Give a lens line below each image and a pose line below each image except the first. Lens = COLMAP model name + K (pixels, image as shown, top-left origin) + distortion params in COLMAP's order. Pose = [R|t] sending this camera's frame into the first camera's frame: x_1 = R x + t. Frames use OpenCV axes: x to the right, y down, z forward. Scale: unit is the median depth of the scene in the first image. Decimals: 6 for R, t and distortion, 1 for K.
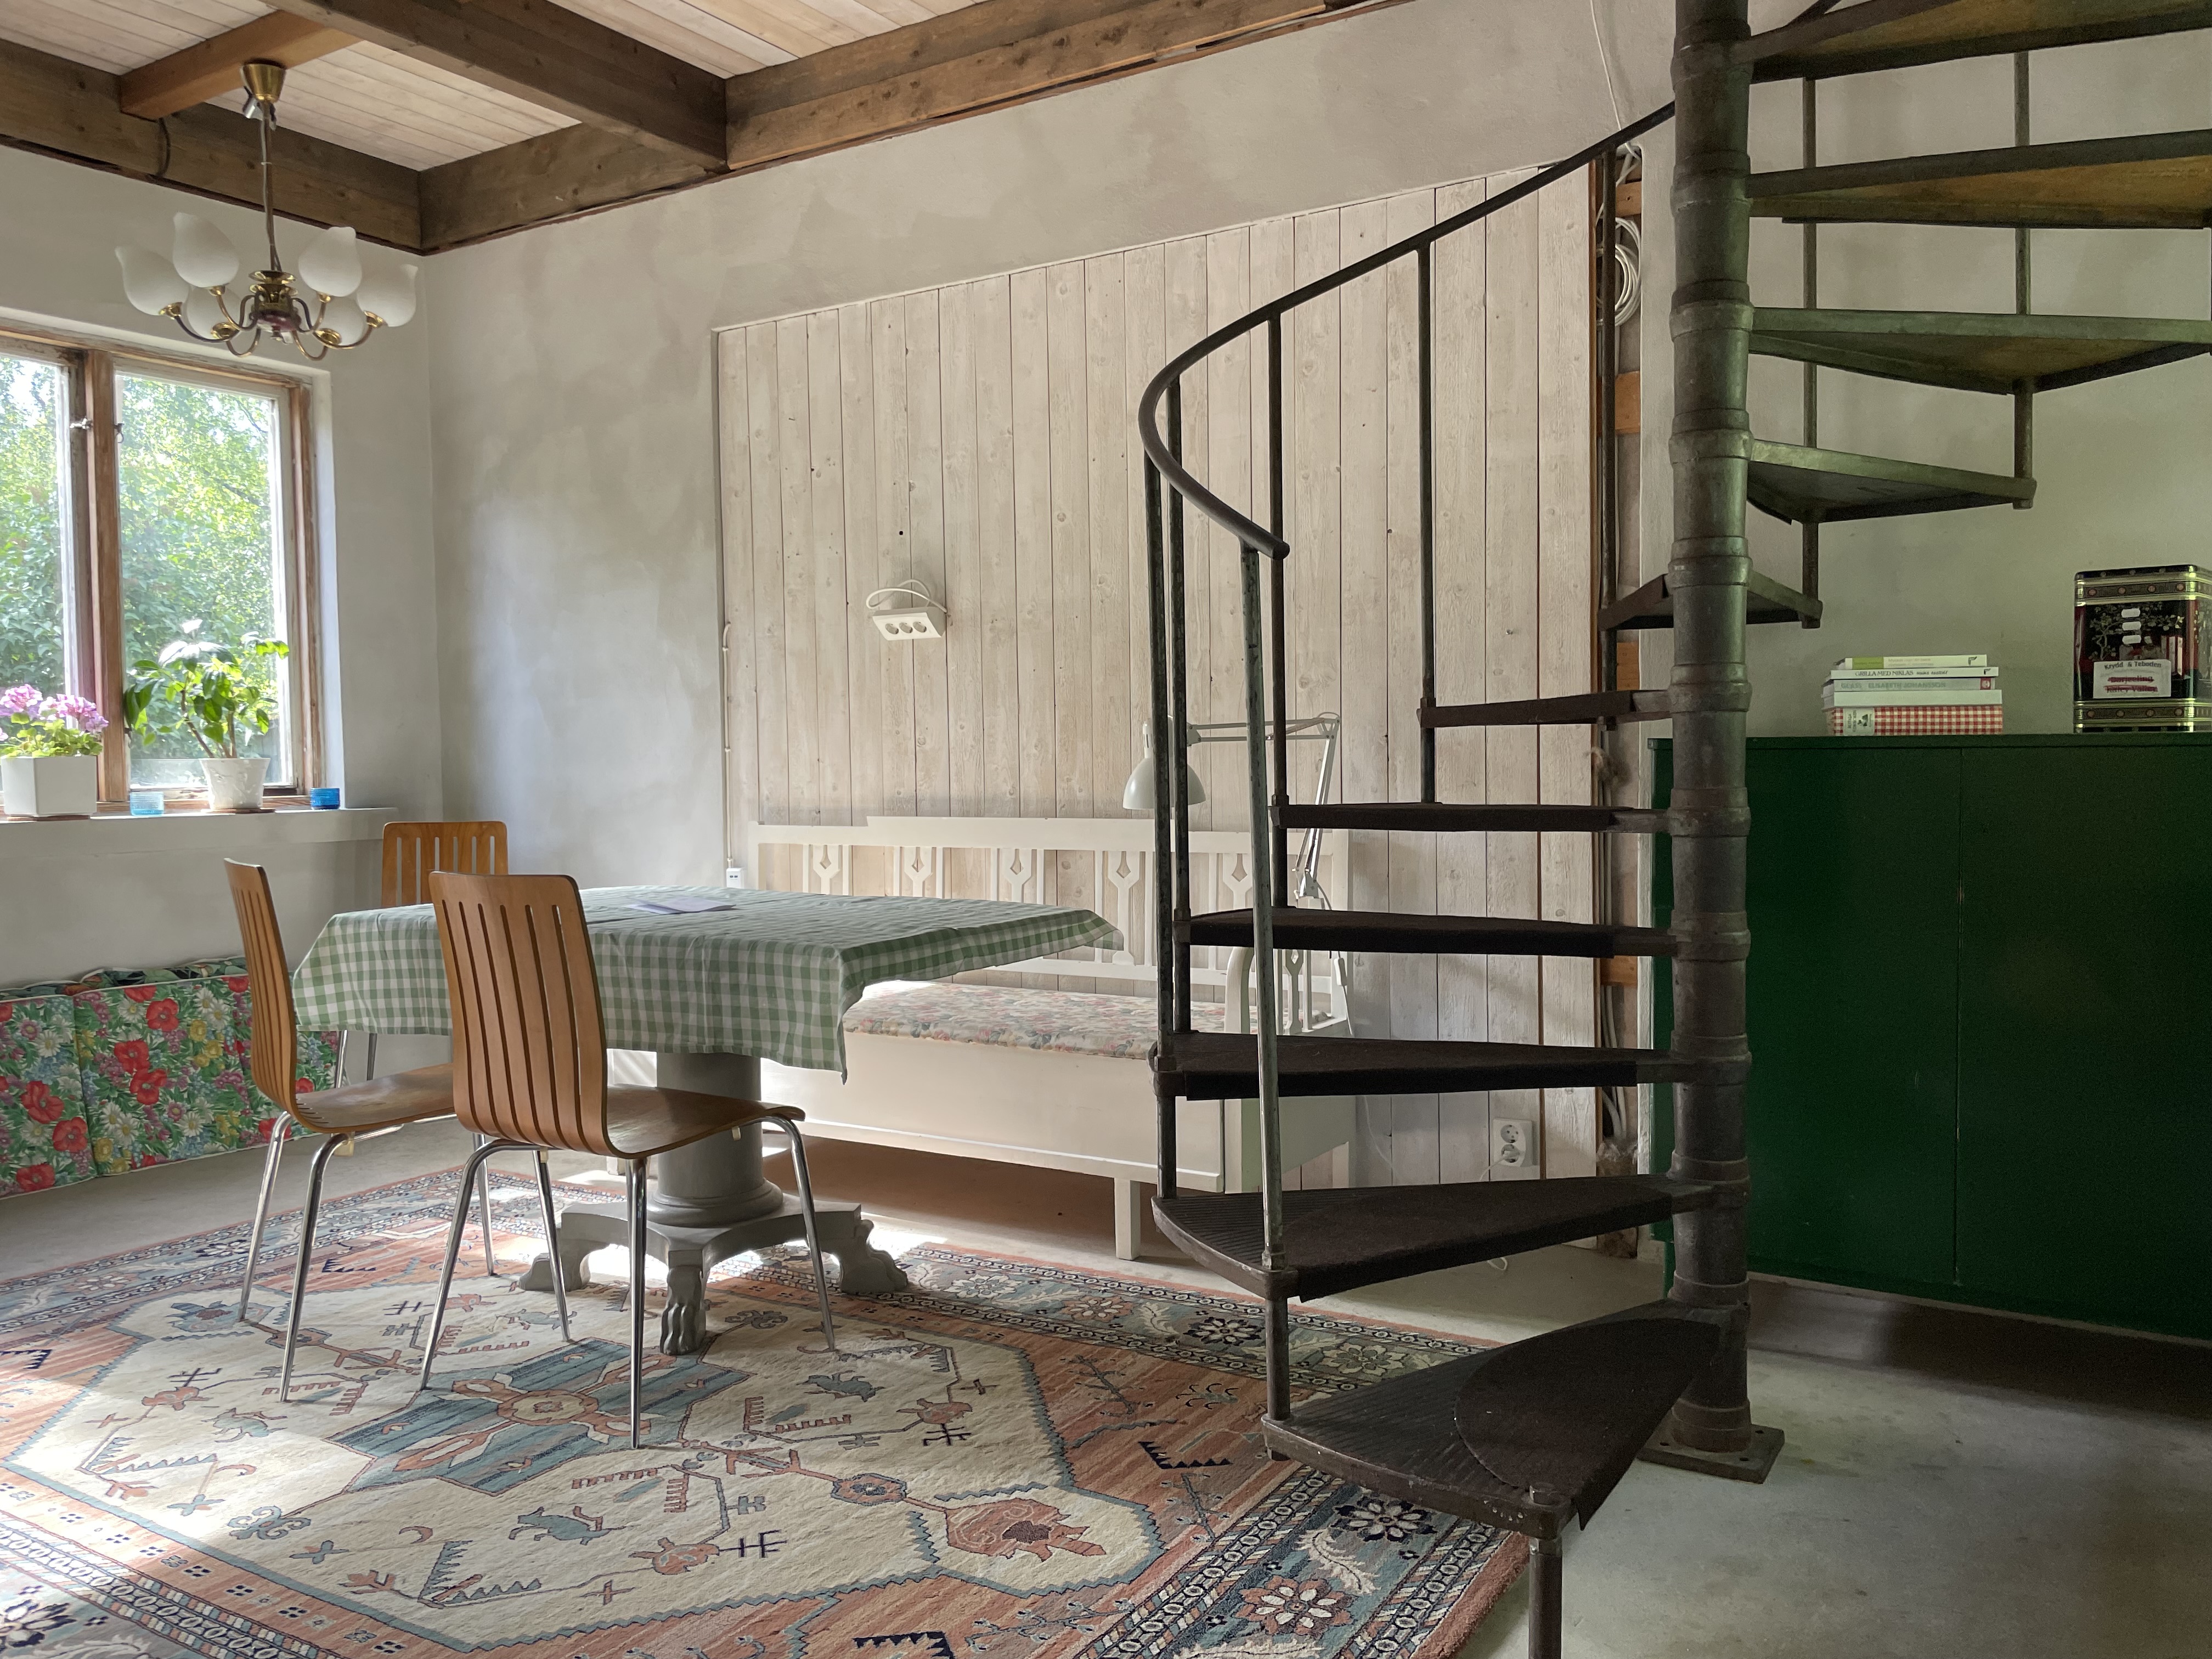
lens RADIAL K [[1674.2, 0, 1131.6], [0, 1674.2, 816.6], [0, 0, 1]] dist [0.088804, -0.118890]
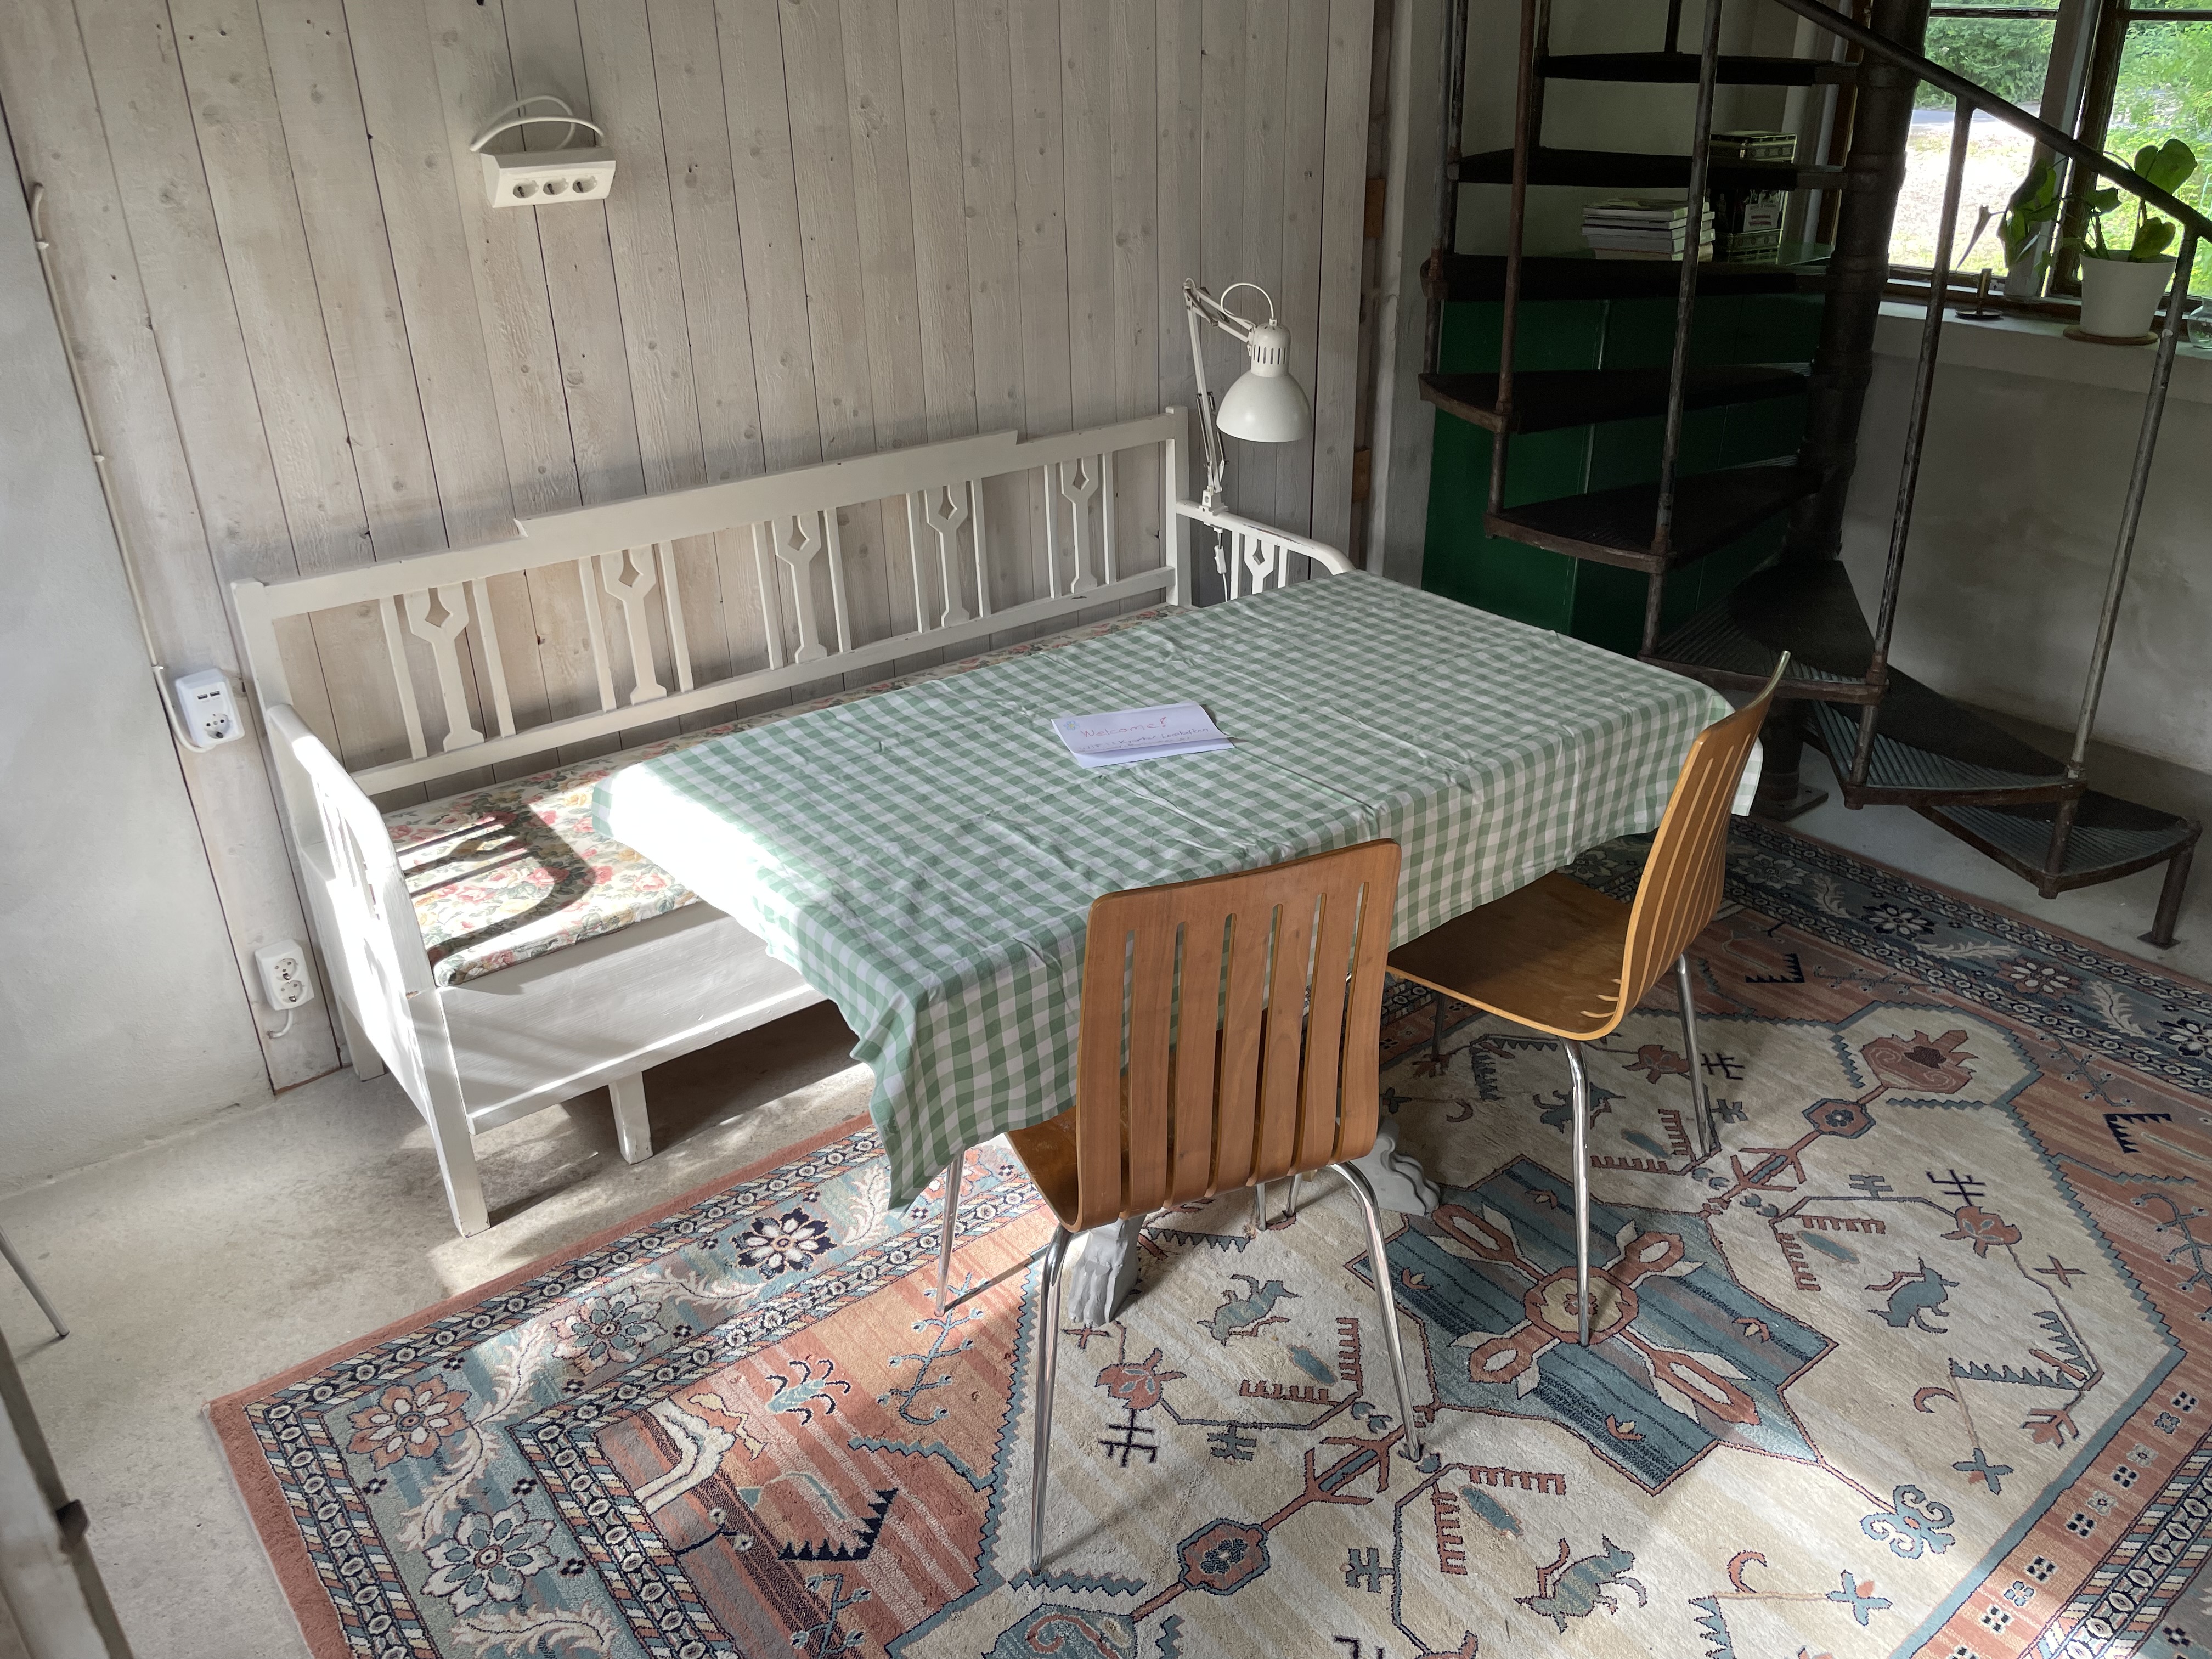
lens RADIAL K [[1674.2, 0, 1131.6], [0, 1674.2, 816.6], [0, 0, 1]] dist [0.088804, -0.118890]
pose [[0.345739, -0.403406, 0.847188, -1.024491], [0.043751, 0.908816, 0.414897, -0.234992], [-0.937310, -0.106380, 0.331863, 0.935573]]
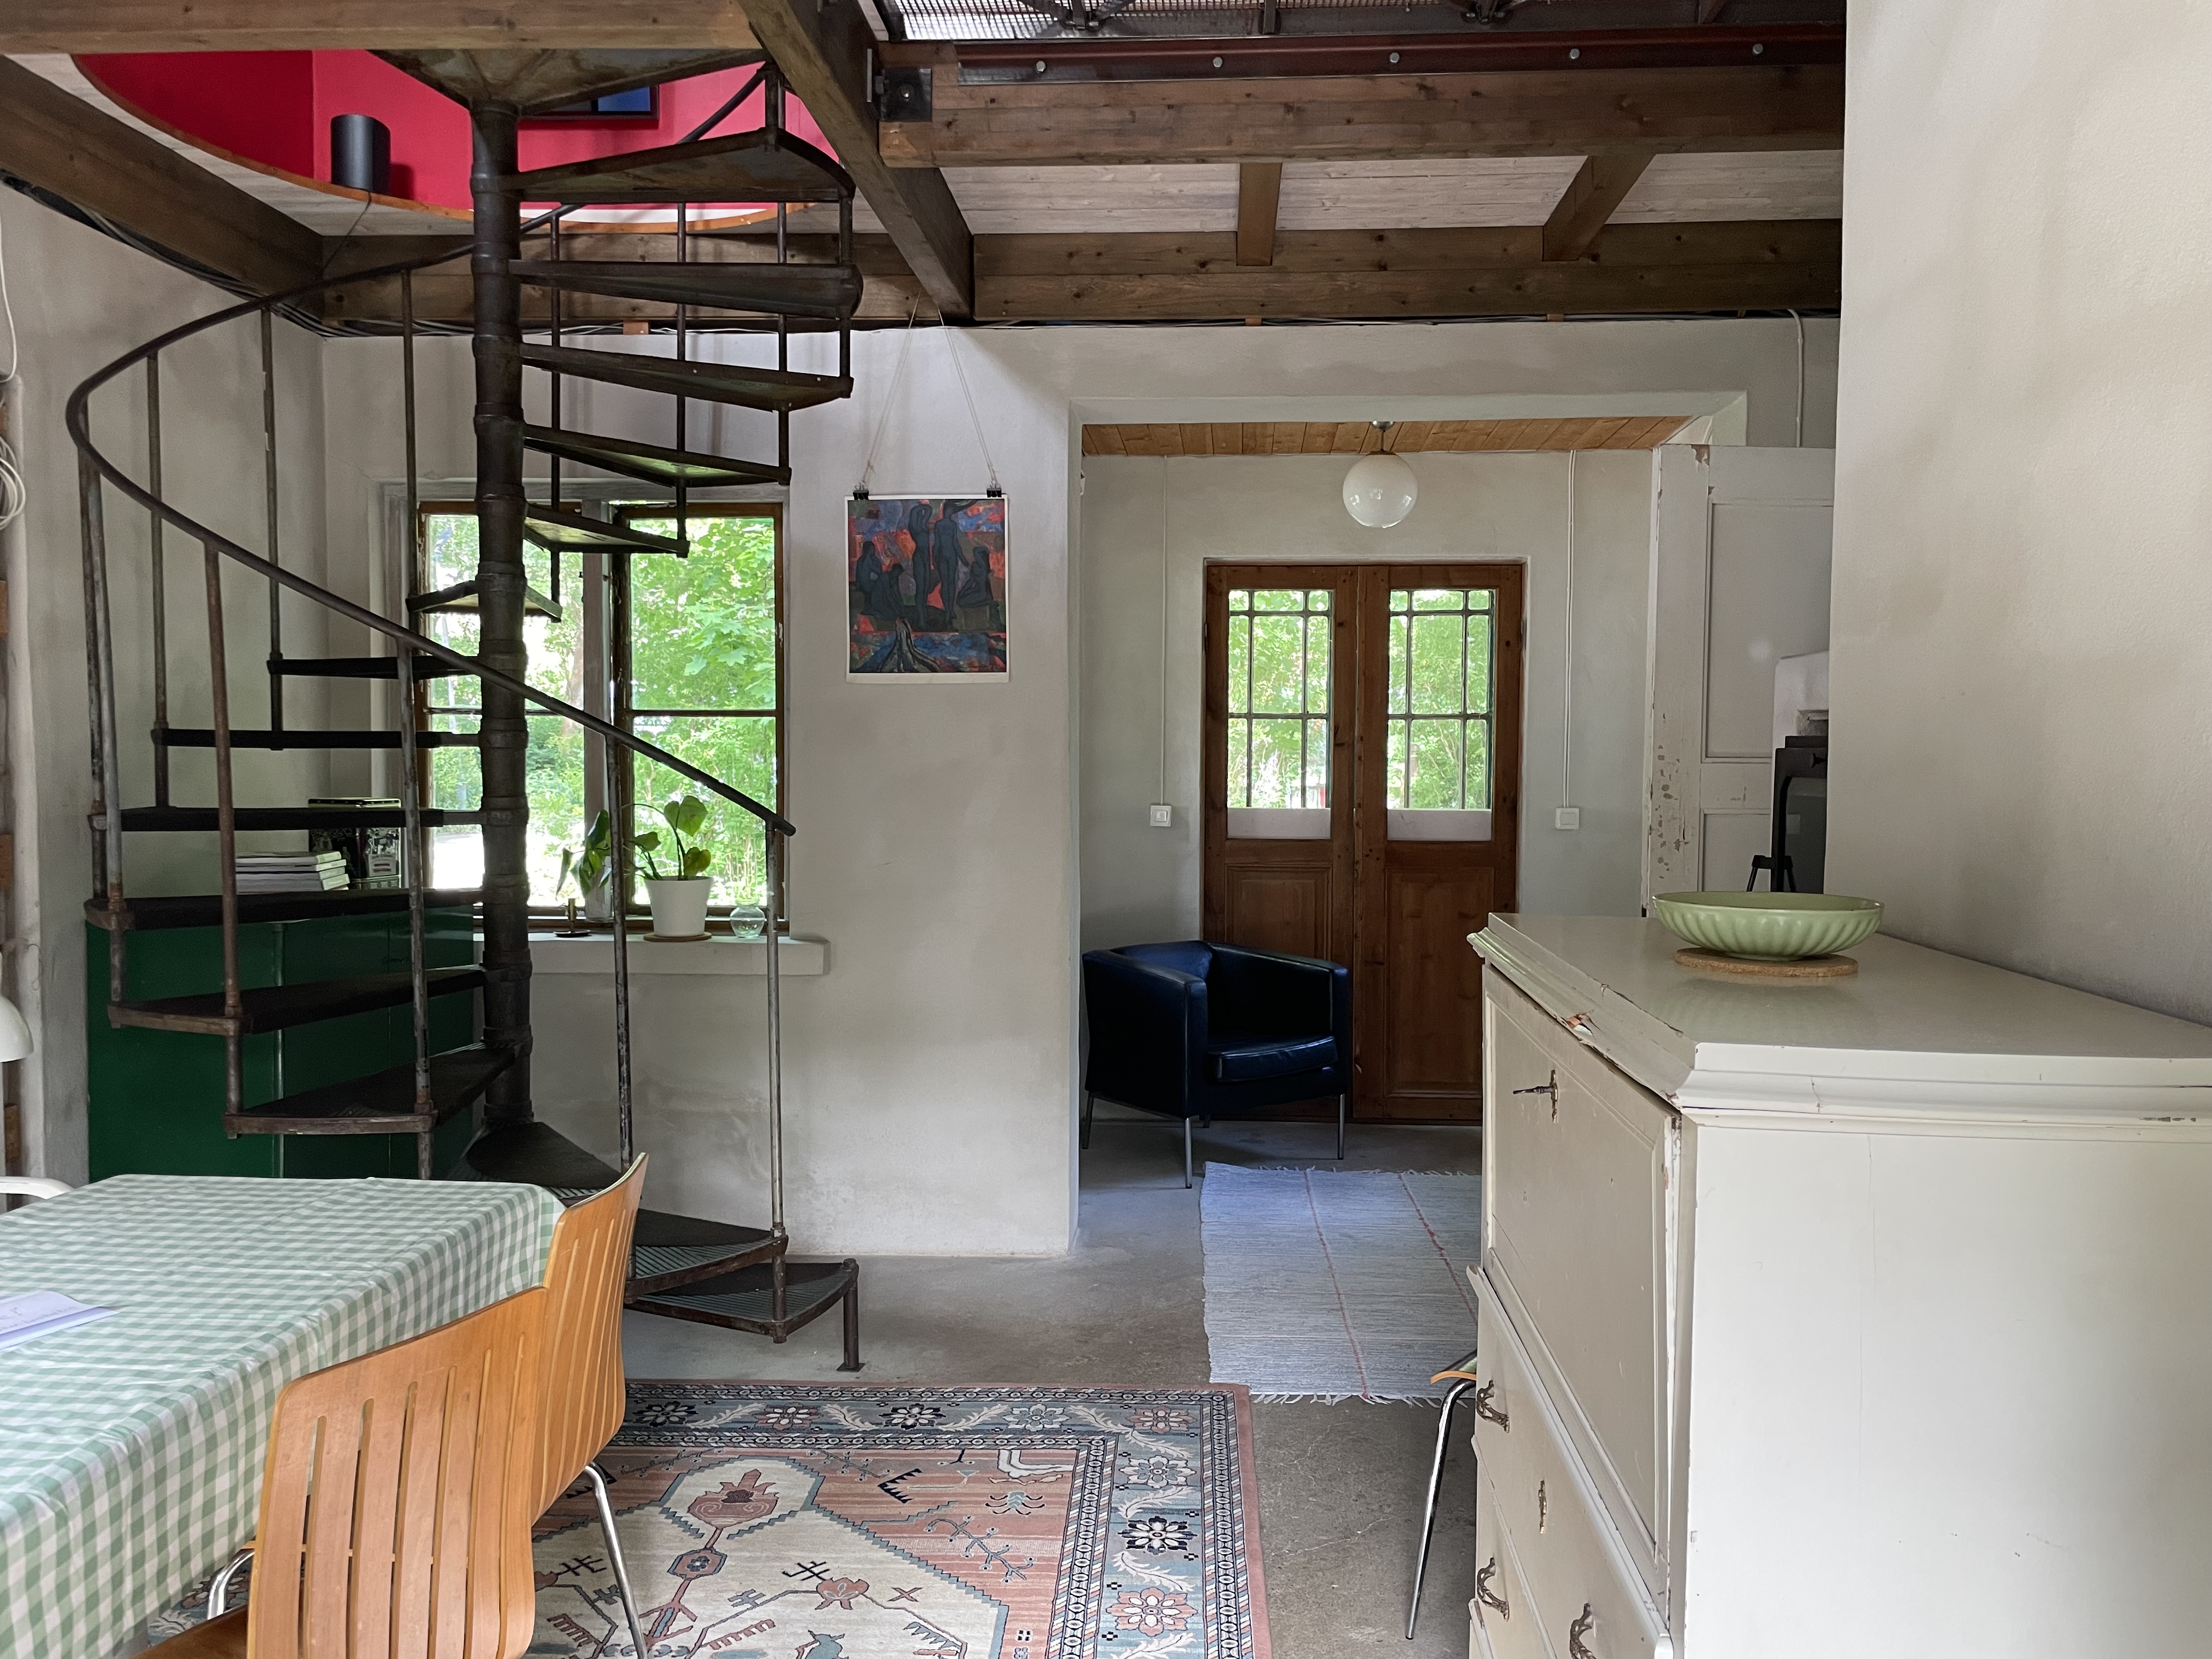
lens RADIAL K [[1674.2, 0, 1131.6], [0, 1674.2, 816.6], [0, 0, 1]] dist [0.088804, -0.118890]
pose [[-0.479923, -0.025465, 0.876941, -1.206809], [0.031252, 0.998448, 0.046097, -0.177155], [-0.876754, 0.049529, -0.478382, 1.113038]]
